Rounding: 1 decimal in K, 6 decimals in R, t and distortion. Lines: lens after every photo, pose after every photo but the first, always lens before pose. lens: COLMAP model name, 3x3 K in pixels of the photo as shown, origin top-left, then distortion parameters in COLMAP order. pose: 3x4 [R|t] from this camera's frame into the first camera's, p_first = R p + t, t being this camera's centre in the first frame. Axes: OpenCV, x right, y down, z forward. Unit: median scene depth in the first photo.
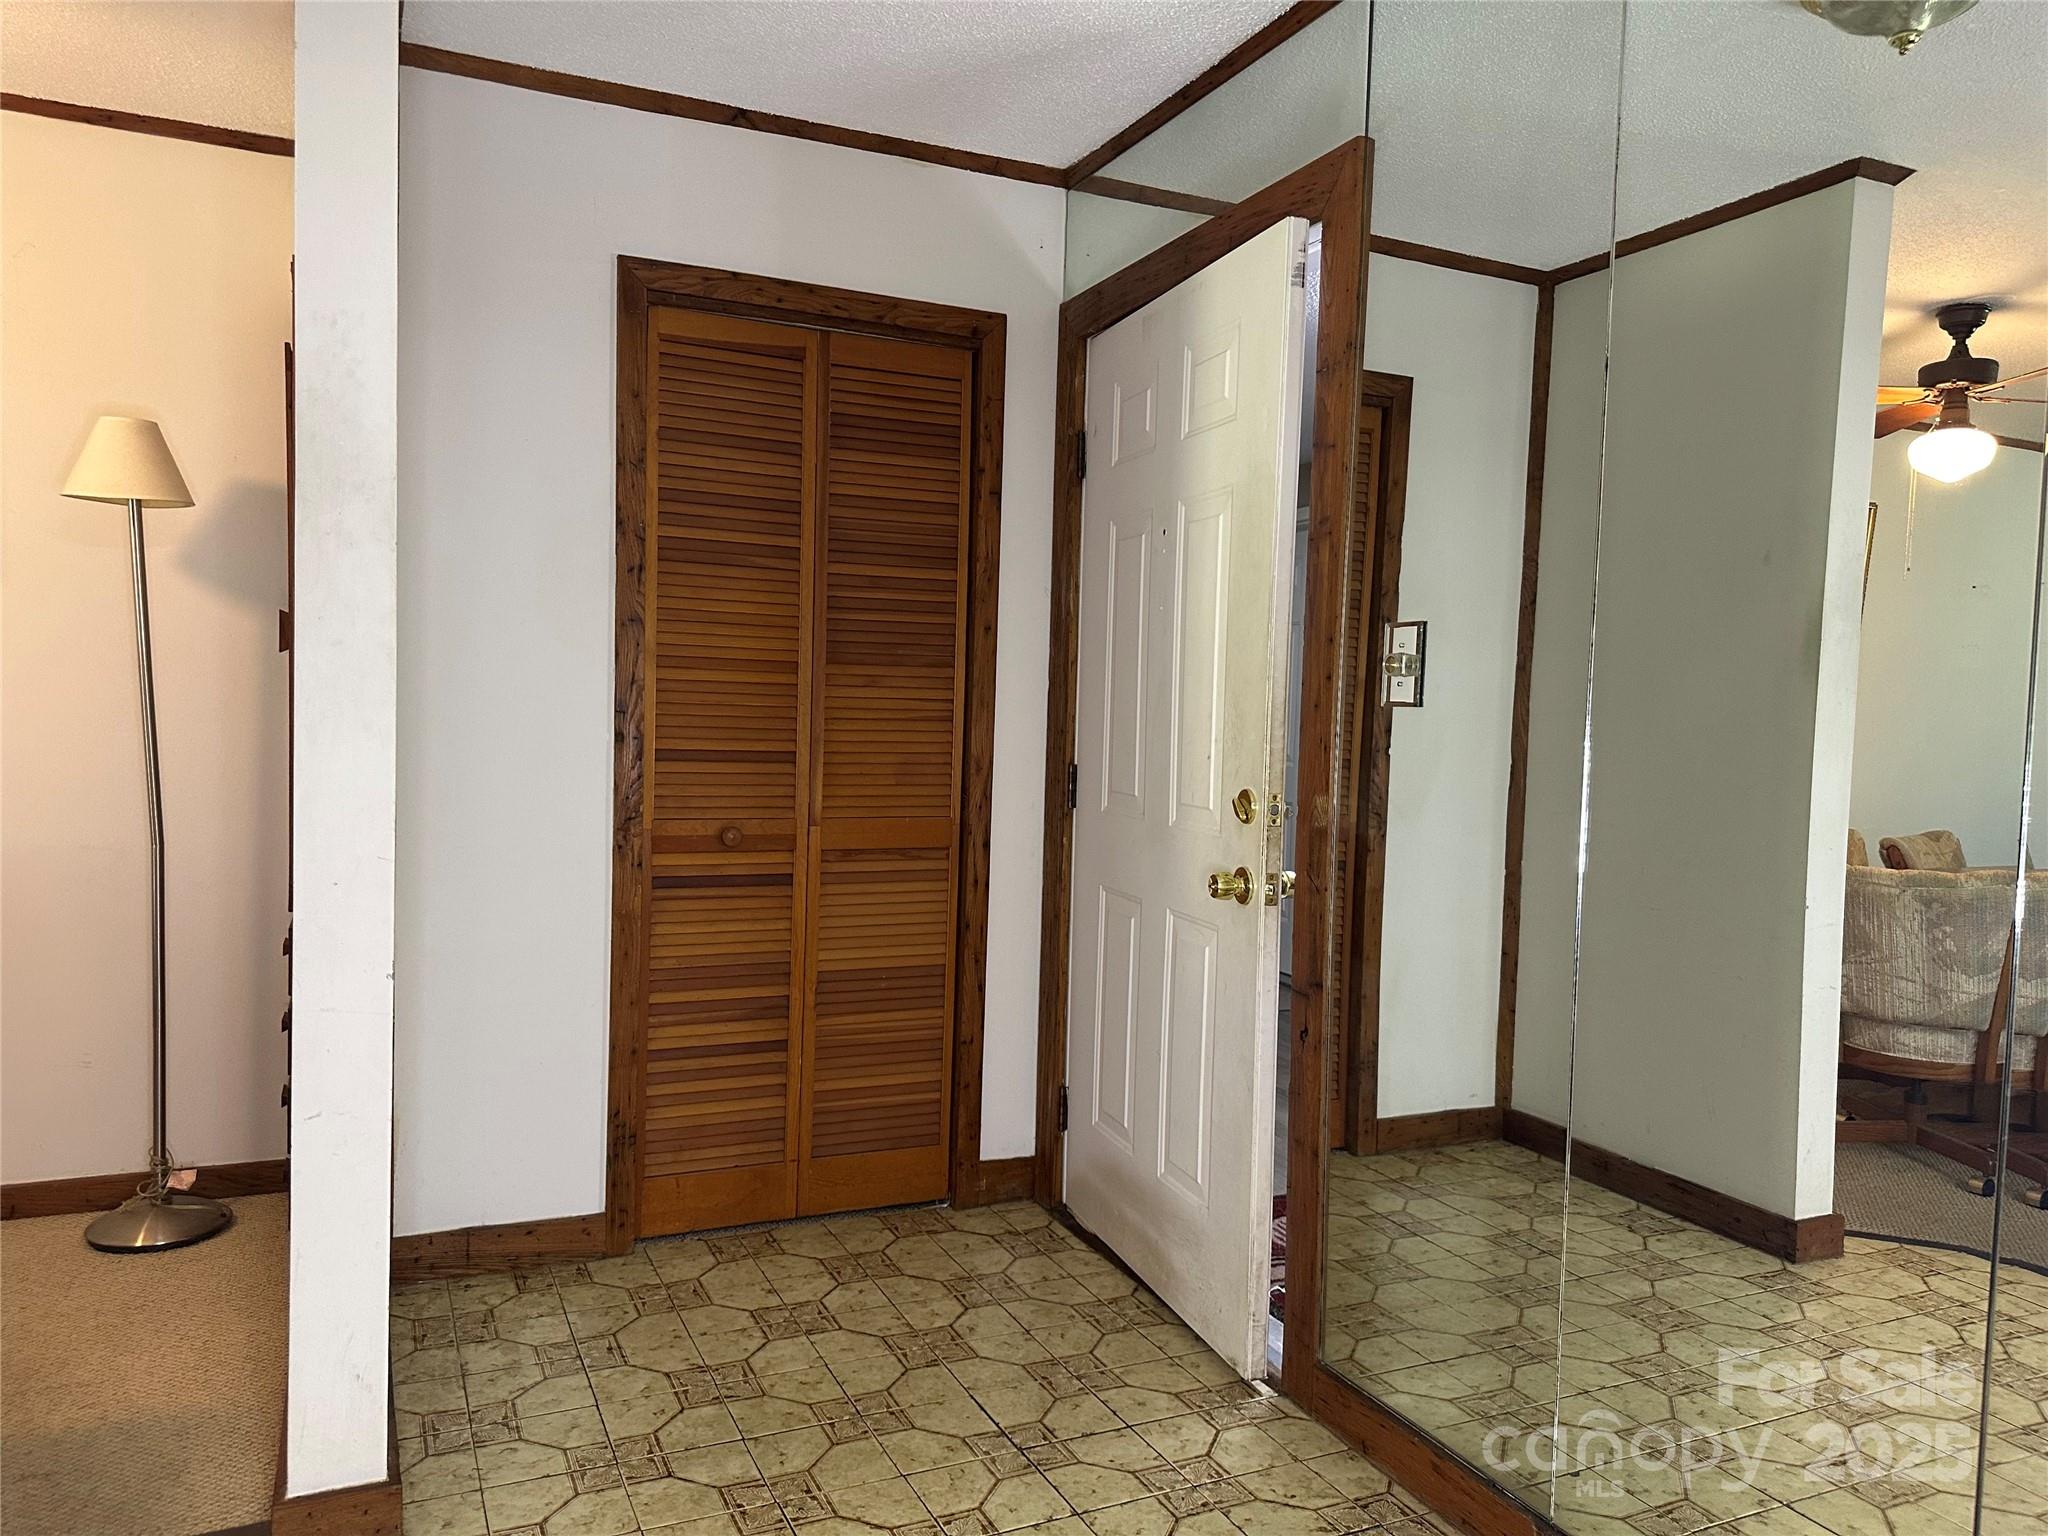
lens RADIAL K [[1443.0, 0, 1024.0], [0, 1443.0, 768.0], [0, 0, 1]] dist [0.281064, -0.081734]
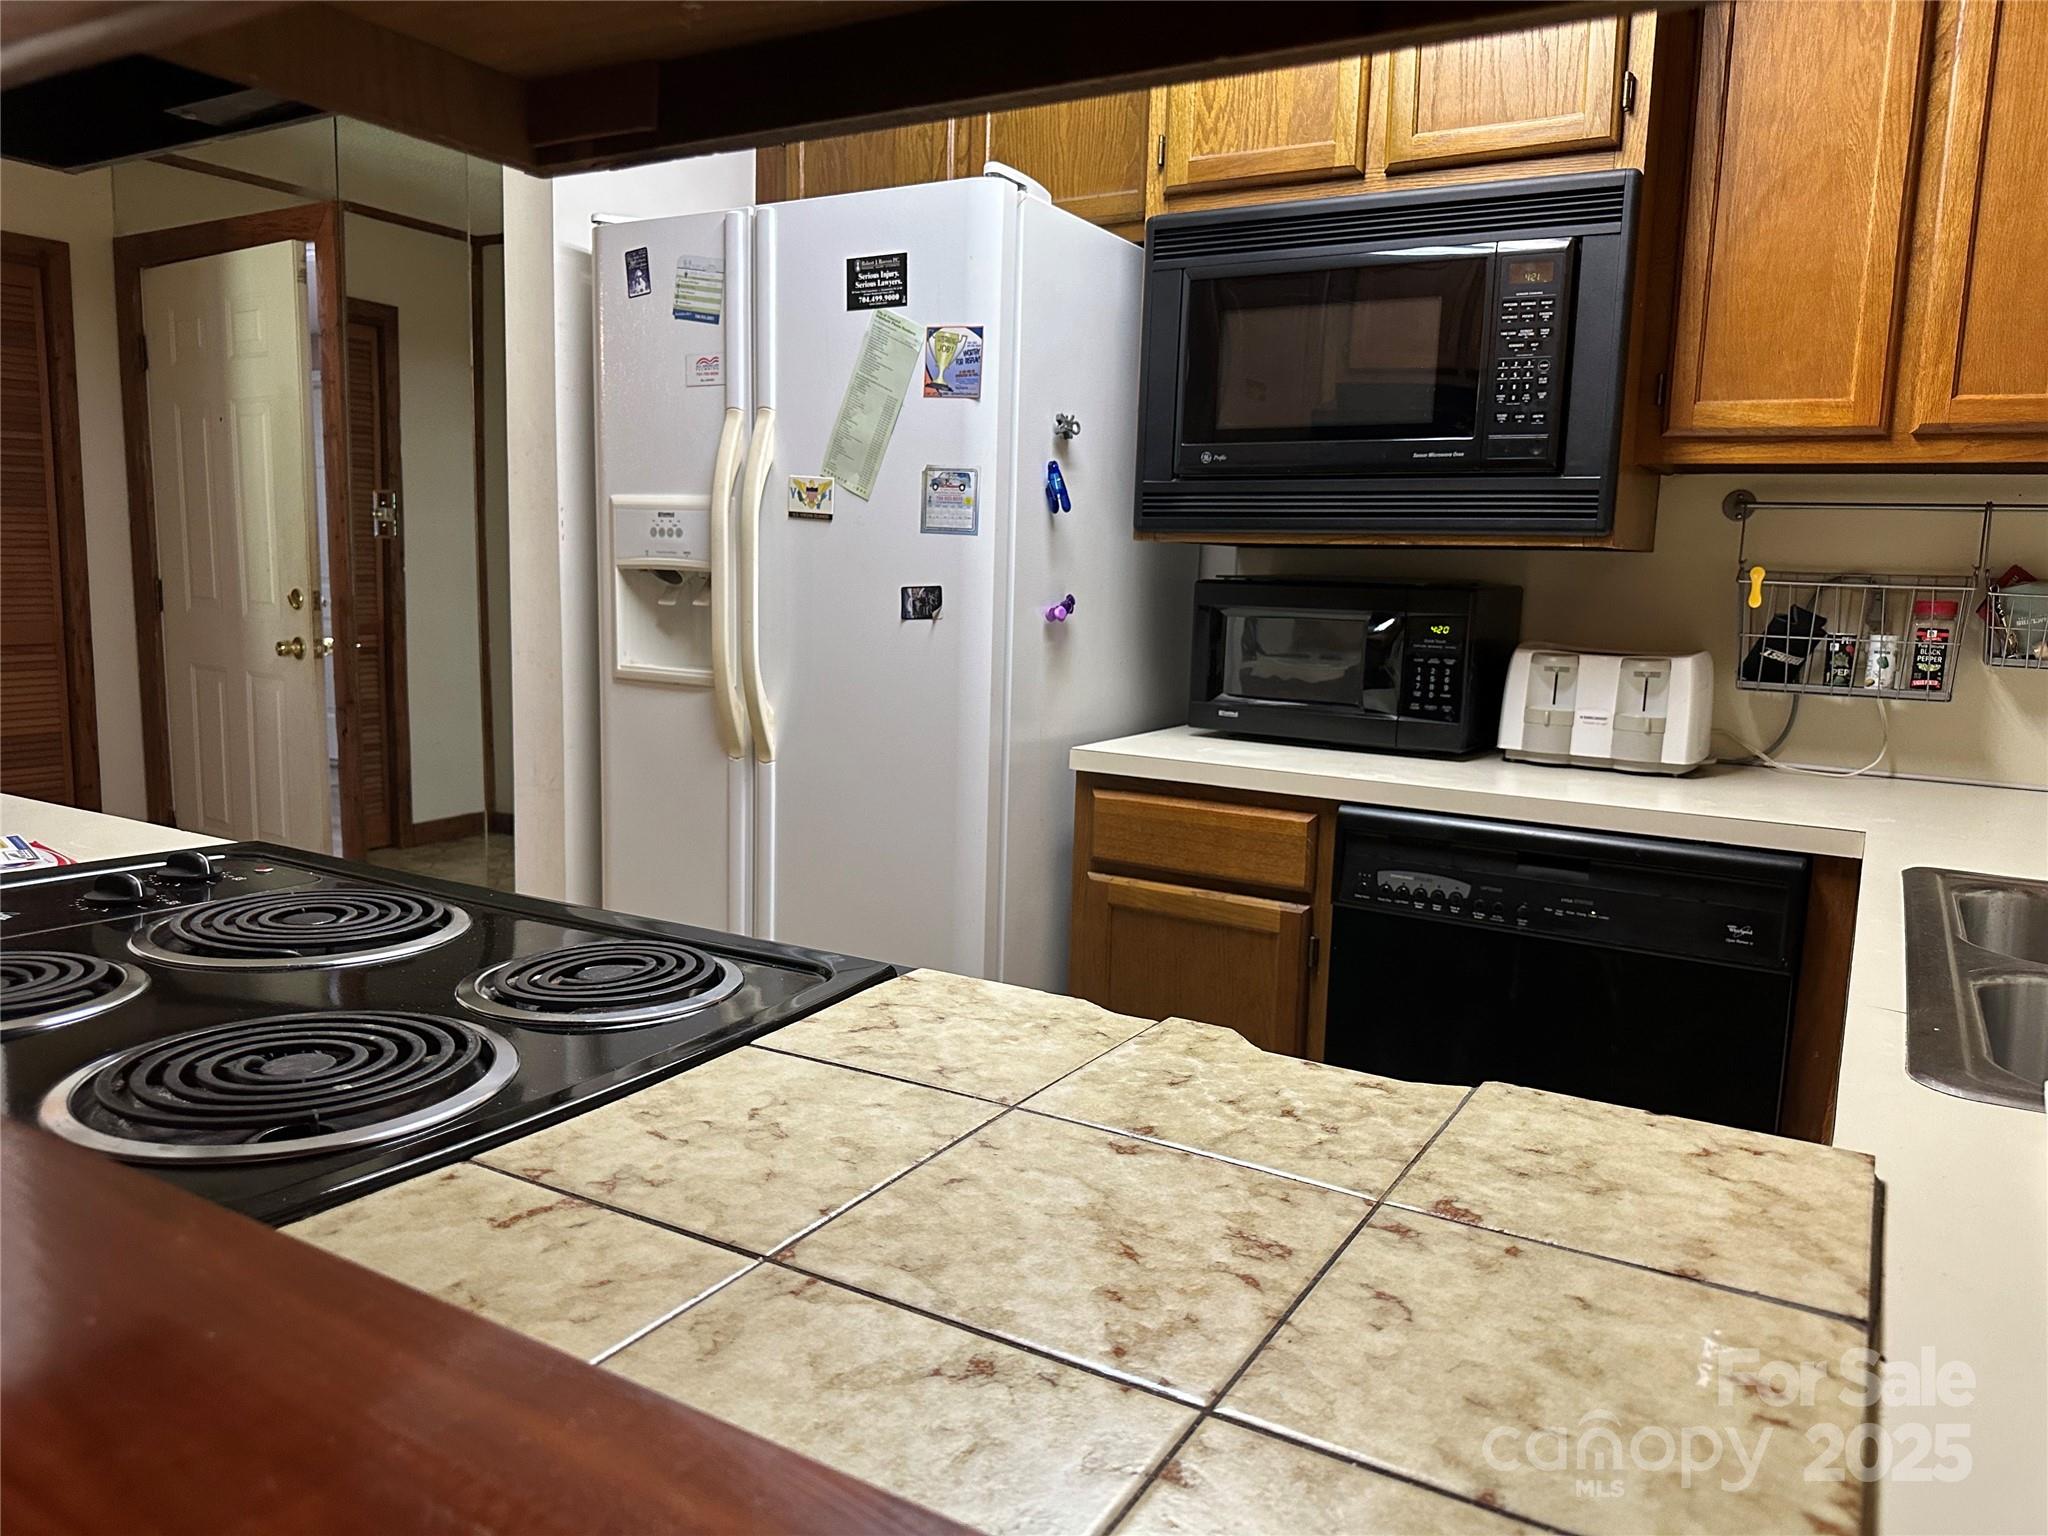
lens RADIAL K [[1424.5, 0, 1024.0], [0, 1424.5, 768.0], [0, 0, 1]] dist [0.051264, -0.076889]
pose [[0.817058, -0.091192, 0.569297, -0.086663], [0.022740, 0.991741, 0.126224, 0.021585], [-0.576106, -0.090187, 0.812384, -0.599719]]
